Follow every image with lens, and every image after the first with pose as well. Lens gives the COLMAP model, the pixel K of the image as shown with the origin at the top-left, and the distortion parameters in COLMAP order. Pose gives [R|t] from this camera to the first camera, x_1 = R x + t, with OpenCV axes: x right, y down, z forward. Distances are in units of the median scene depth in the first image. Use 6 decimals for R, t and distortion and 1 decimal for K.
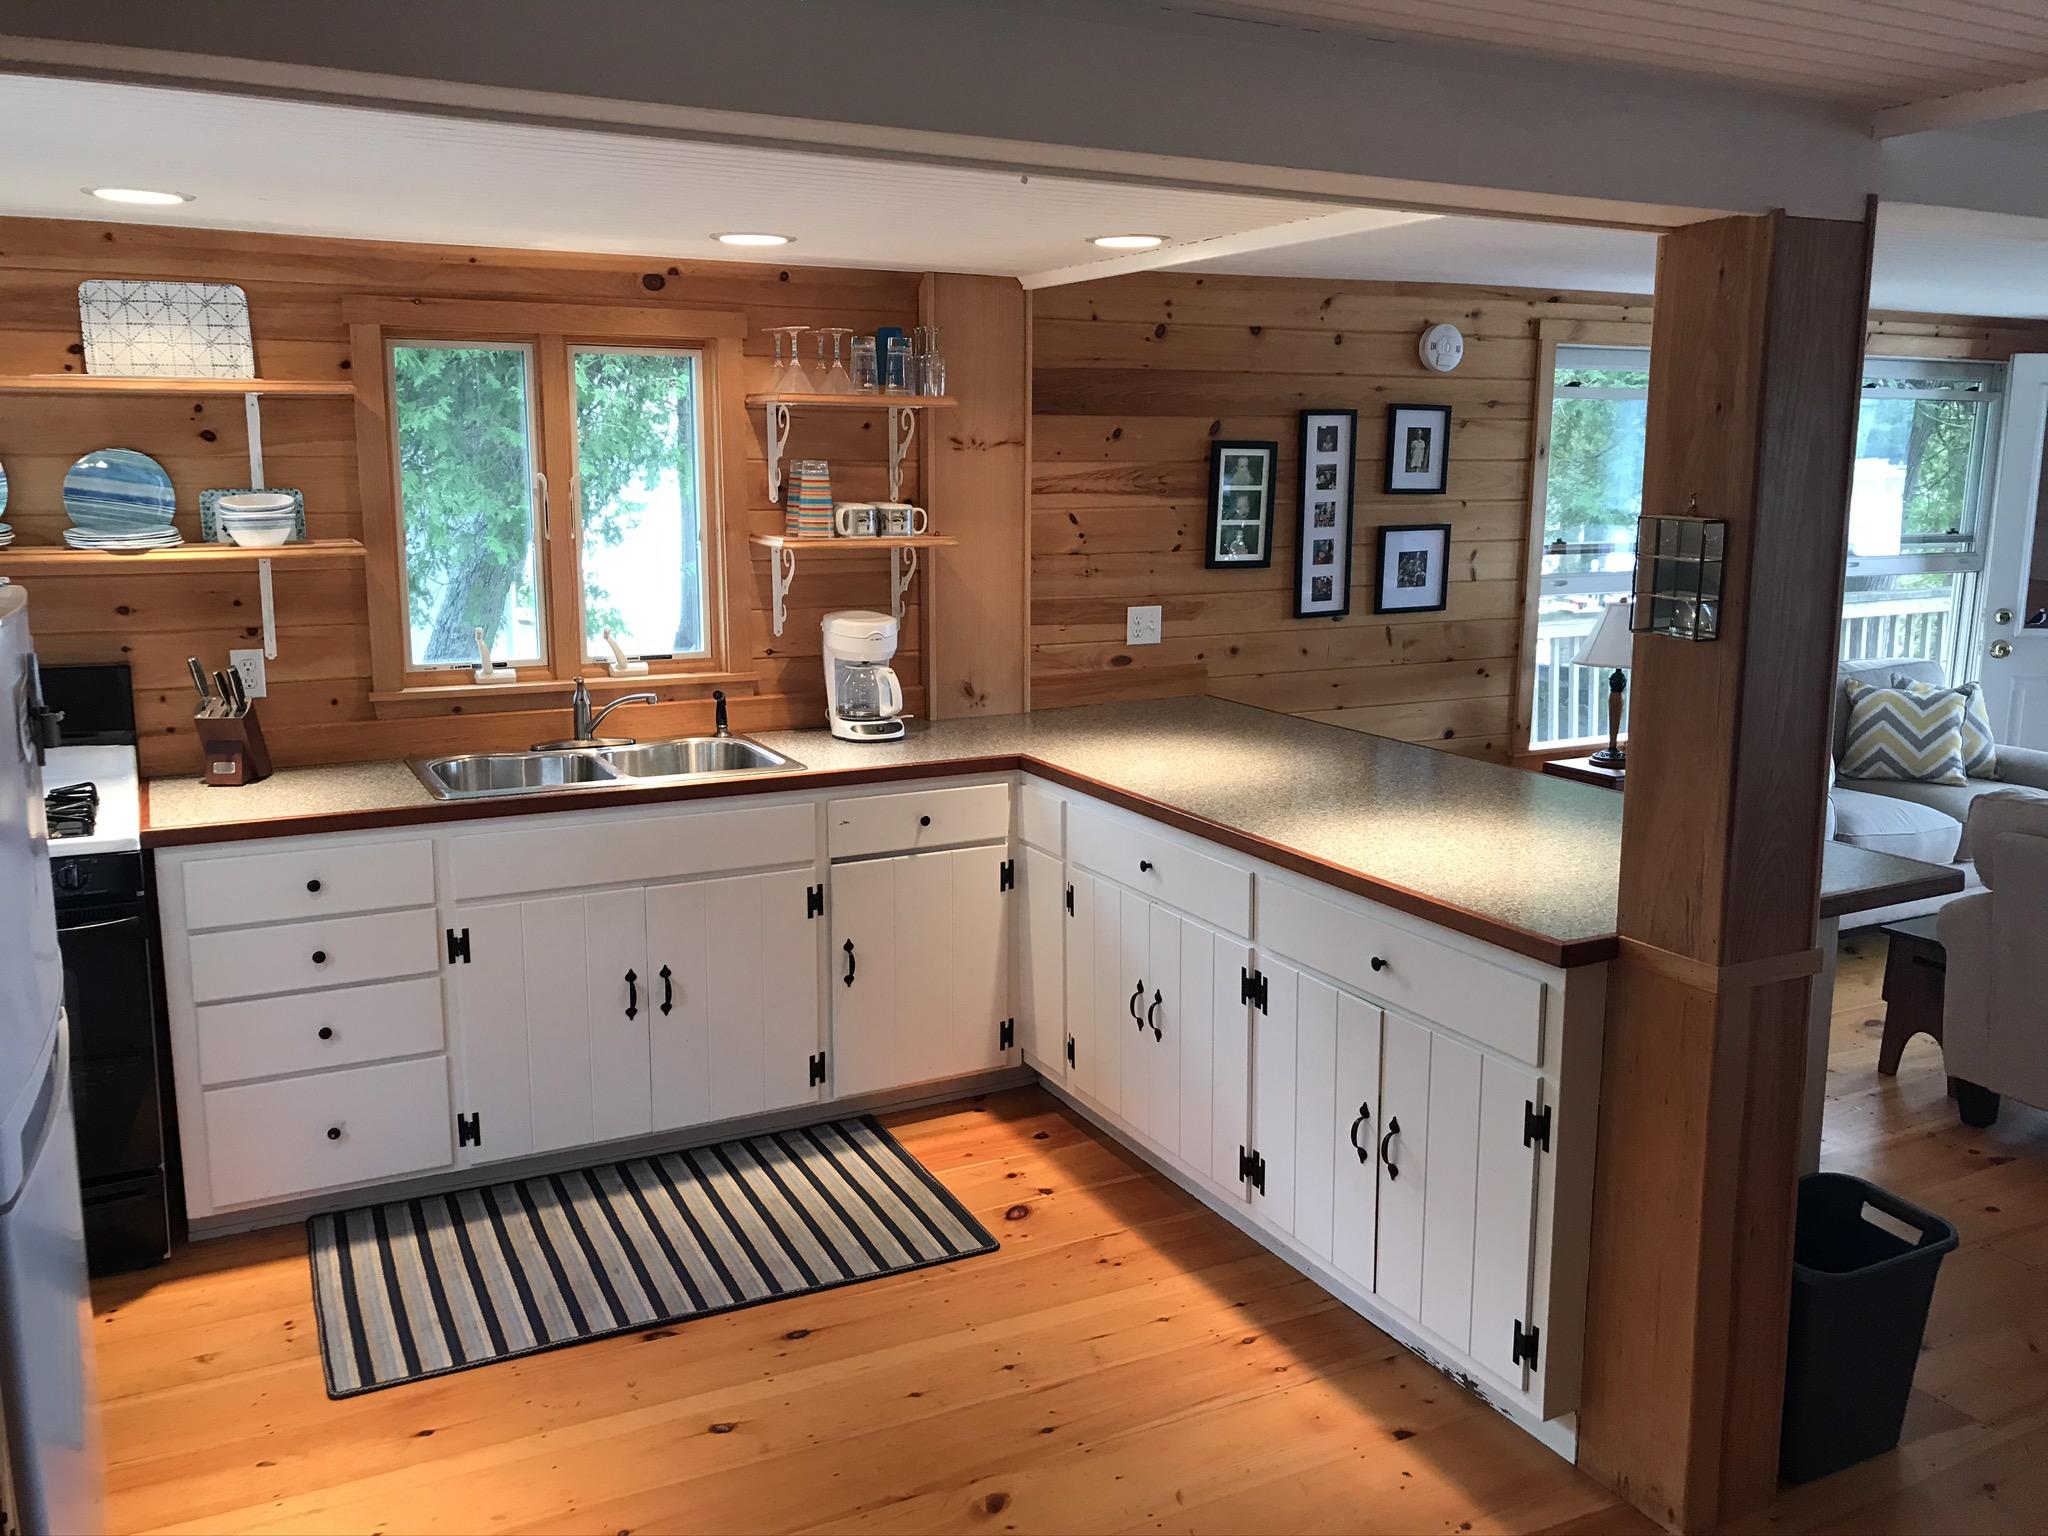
lens RADIAL K [[1646.3, 0, 1020.5], [0, 1646.3, 754.8], [0, 0, 1]] dist [0.023143, -0.038252]
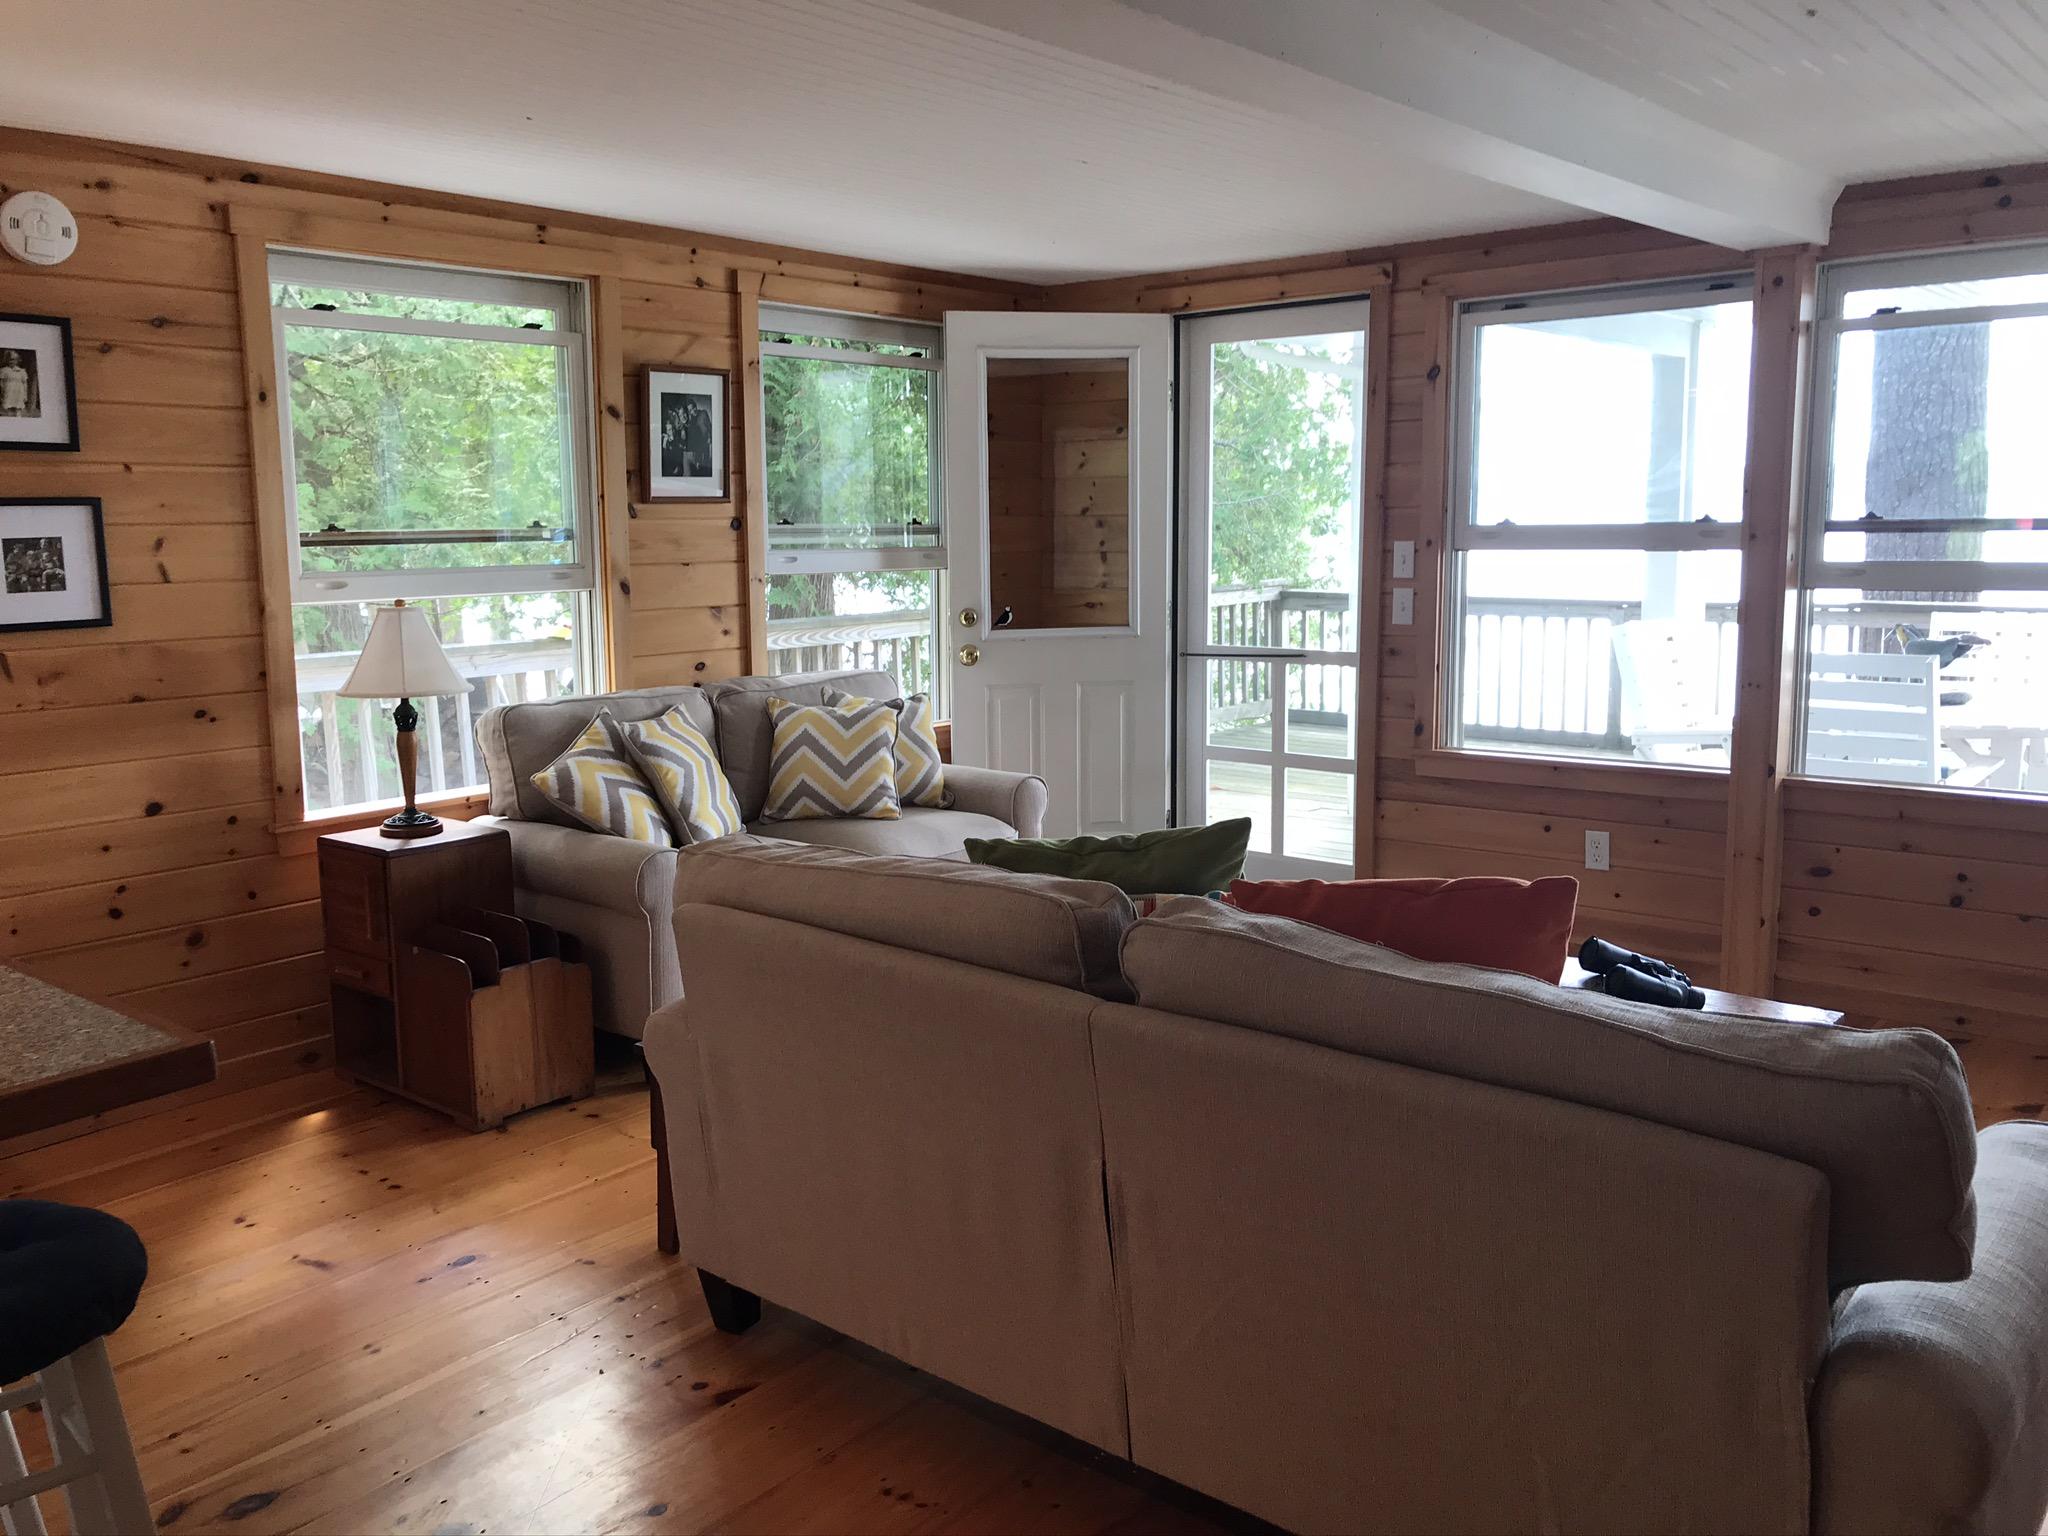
lens RADIAL K [[1646.3, 0, 1029.0], [0, 1646.3, 771.1], [0, 0, 1]] dist [0.023143, -0.038252]
pose [[0.914069, -0.073095, 0.398918, 0.316038], [0.083018, 0.996519, -0.007628, 0.007066], [-0.396972, 0.040090, 0.916955, 0.229605]]
